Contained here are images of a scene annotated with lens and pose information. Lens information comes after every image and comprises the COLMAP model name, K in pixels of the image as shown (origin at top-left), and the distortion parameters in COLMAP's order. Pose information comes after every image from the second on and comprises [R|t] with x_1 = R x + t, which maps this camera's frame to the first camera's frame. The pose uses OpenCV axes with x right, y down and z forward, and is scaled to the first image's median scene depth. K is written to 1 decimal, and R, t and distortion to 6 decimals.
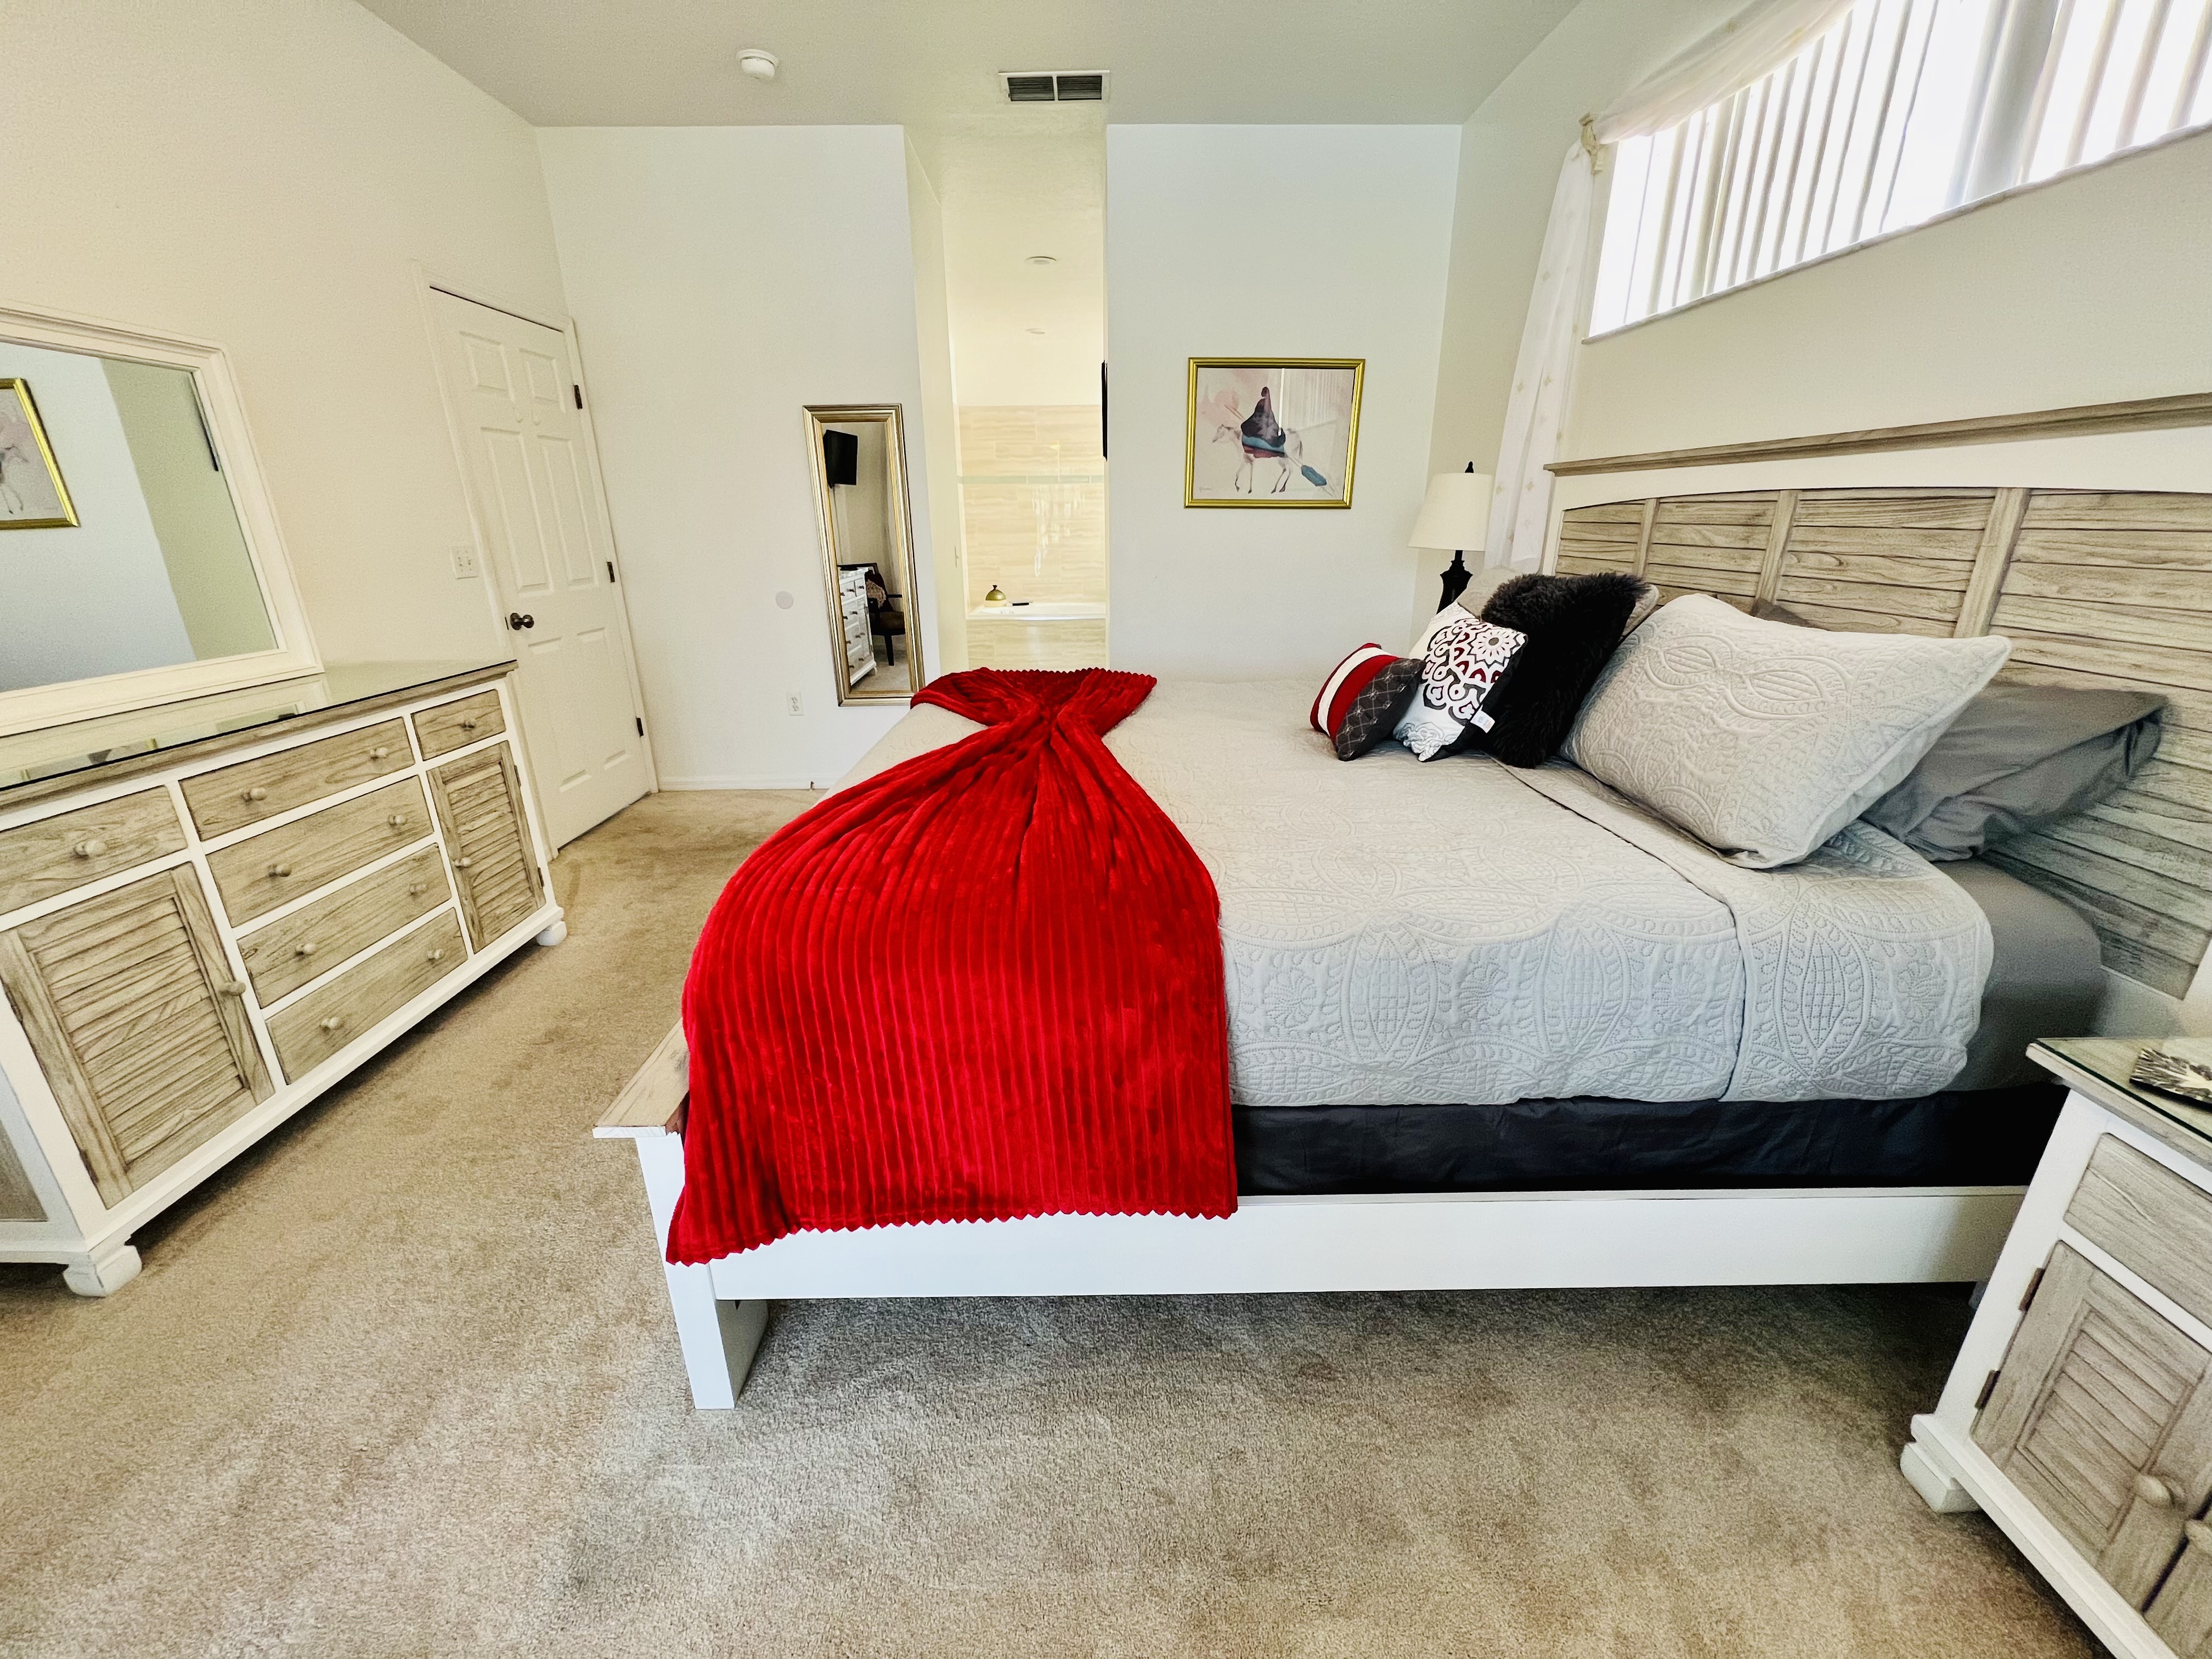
lens RADIAL K [[891.7, 0, 1114.4], [0, 891.7, 836.6], [0, 0, 1]] dist [-0.000520, -0.000283]
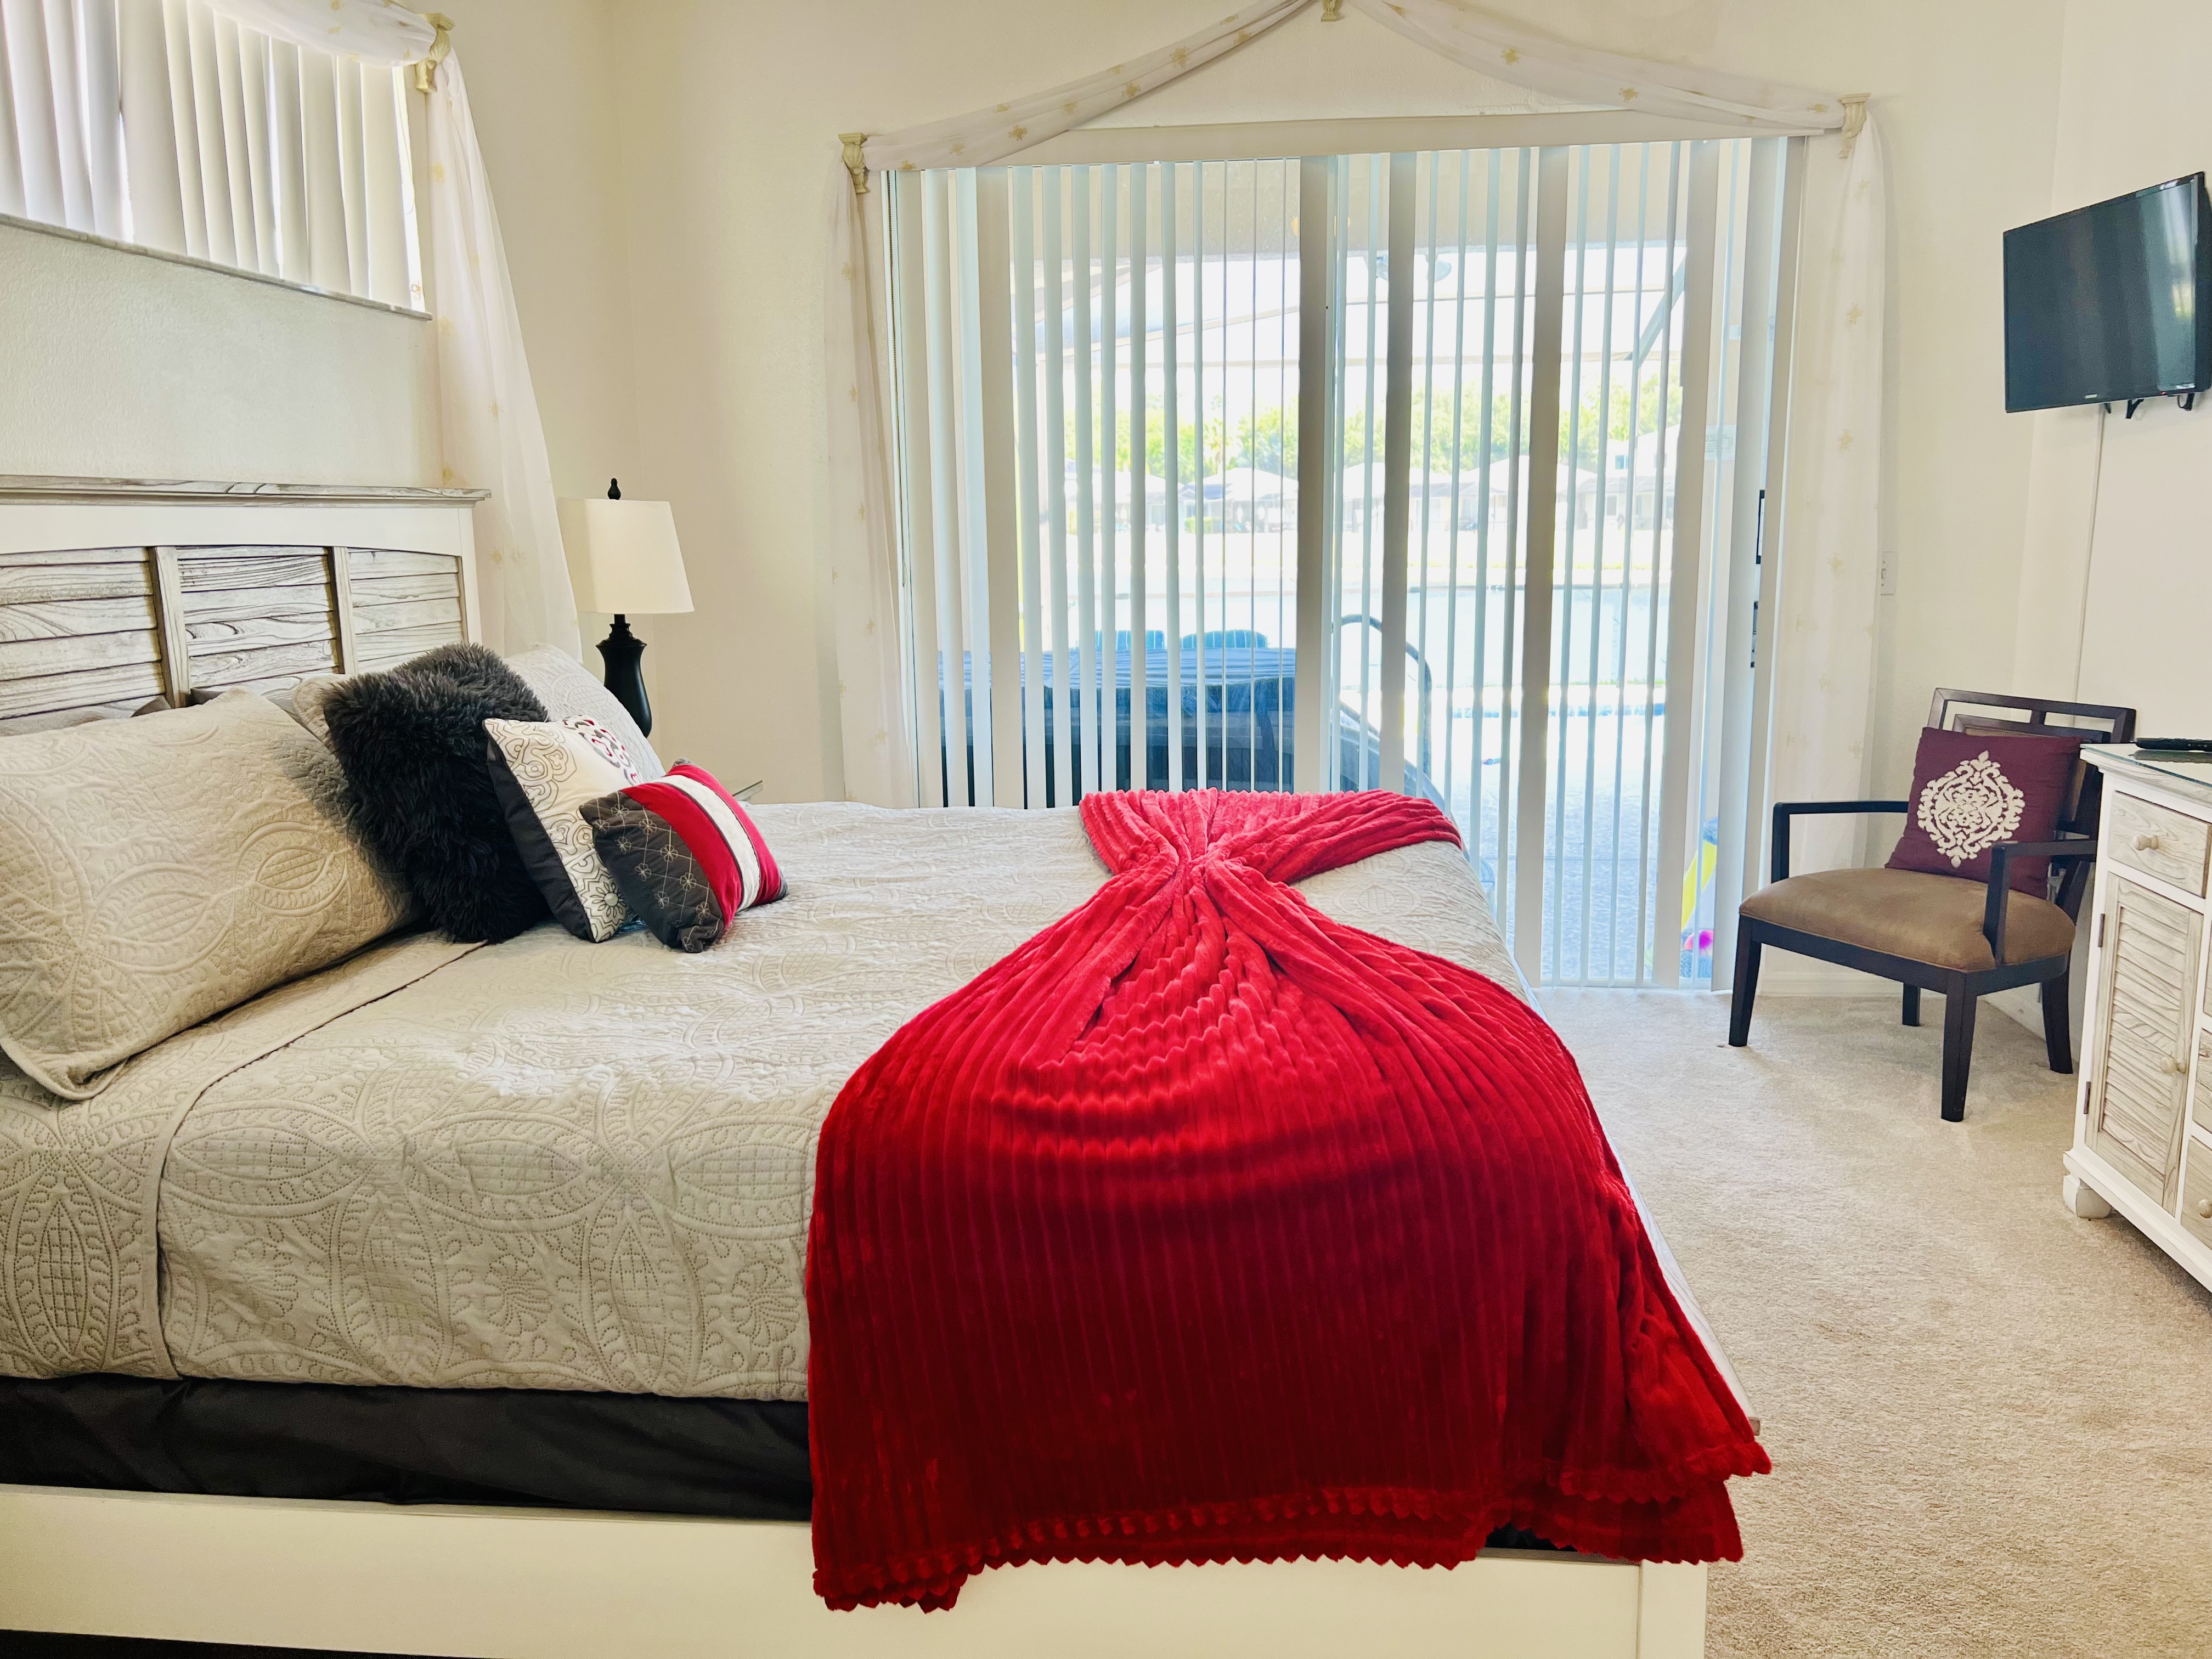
lens RADIAL K [[1613.0, 0, 1106.0], [0, 1613.0, 829.5], [0, 0, 1]] dist [0.037474, -0.064901]
pose [[-0.991384, 0.000559, 0.130983, -0.147292], [0.067429, 0.859487, 0.506691, -0.674597], [-0.112295, 0.511157, -0.852120, 1.799043]]
